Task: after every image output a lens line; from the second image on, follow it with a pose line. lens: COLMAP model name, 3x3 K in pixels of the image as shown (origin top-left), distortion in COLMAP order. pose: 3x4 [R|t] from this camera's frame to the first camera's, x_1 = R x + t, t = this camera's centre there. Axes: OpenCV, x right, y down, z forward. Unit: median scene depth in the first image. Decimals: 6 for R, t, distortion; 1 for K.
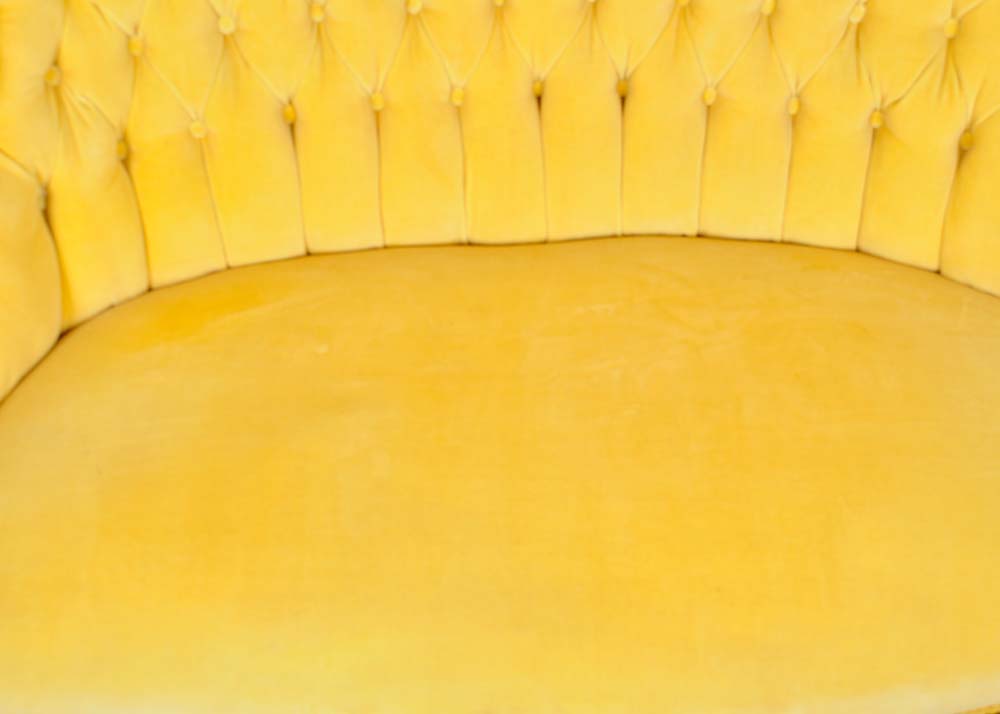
lens RADIAL K [[1376.1, 0, 500.0], [0, 1376.1, 357.0], [0, 0, 1]] dist [-0.031853, -0.043480]
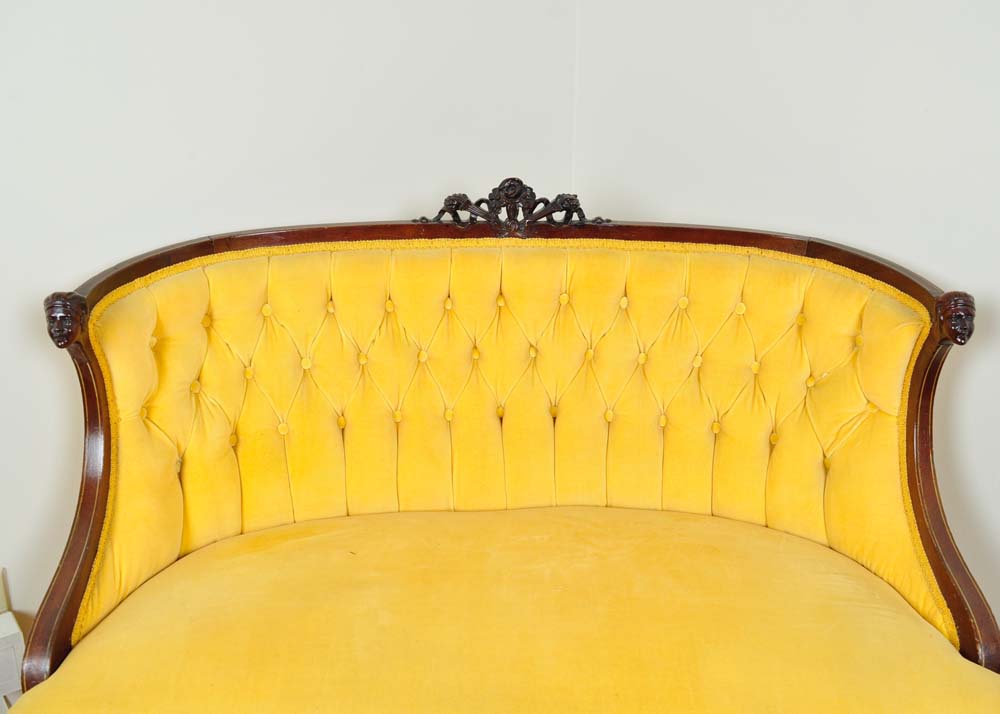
lens RADIAL K [[950.1, 0, 500.0], [0, 950.1, 357.0], [0, 0, 1]] dist [-0.068240, 0.002320]
pose [[0.999963, 0.000848, -0.008594, 0.038368], [-0.004351, 0.909123, -0.416505, 0.211146], [0.007460, 0.416527, 0.909093, -0.019438]]
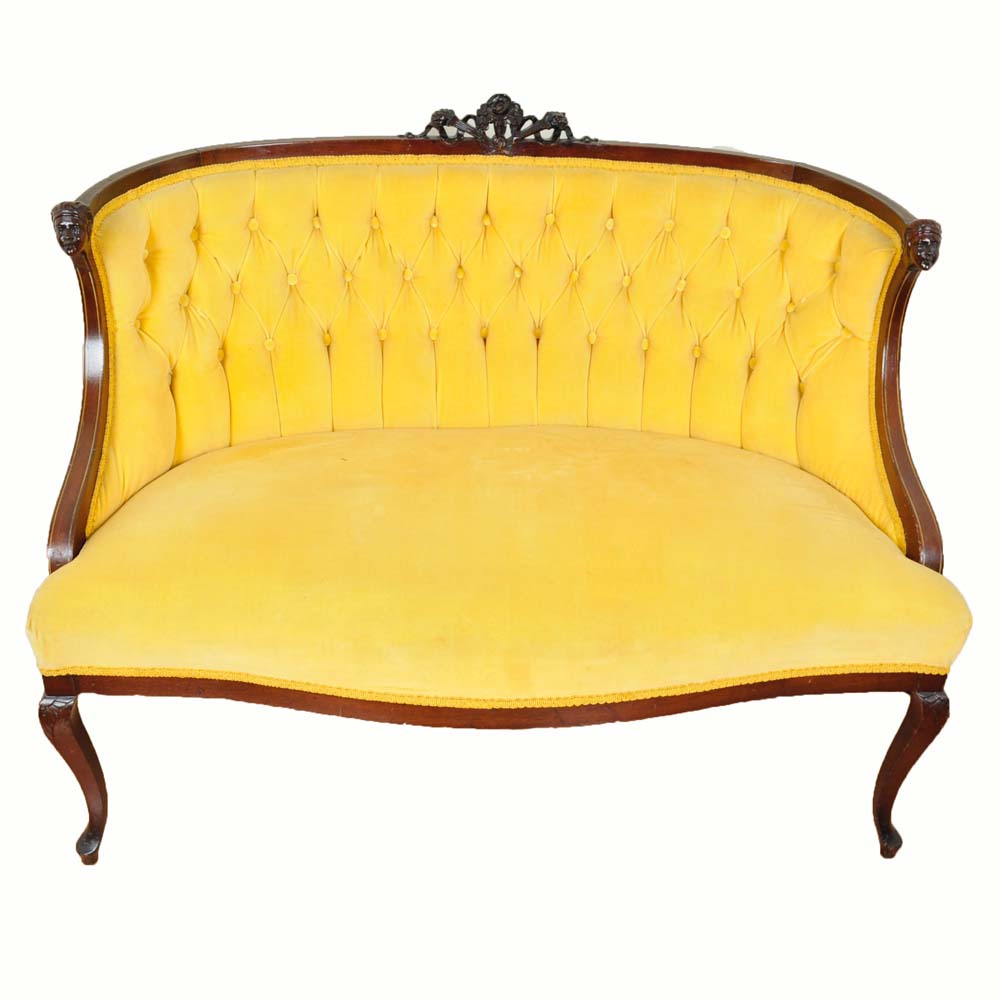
lens RADIAL K [[1195.1, 0, 500.0], [0, 1195.1, 500.0], [0, 0, 1]] dist [-0.084859, 0.018470]
pose [[0.999667, 0.015458, 0.020686, 0.021377], [-0.009342, 0.963270, -0.268372, 0.376819], [-0.024075, 0.268089, 0.963093, -0.287572]]
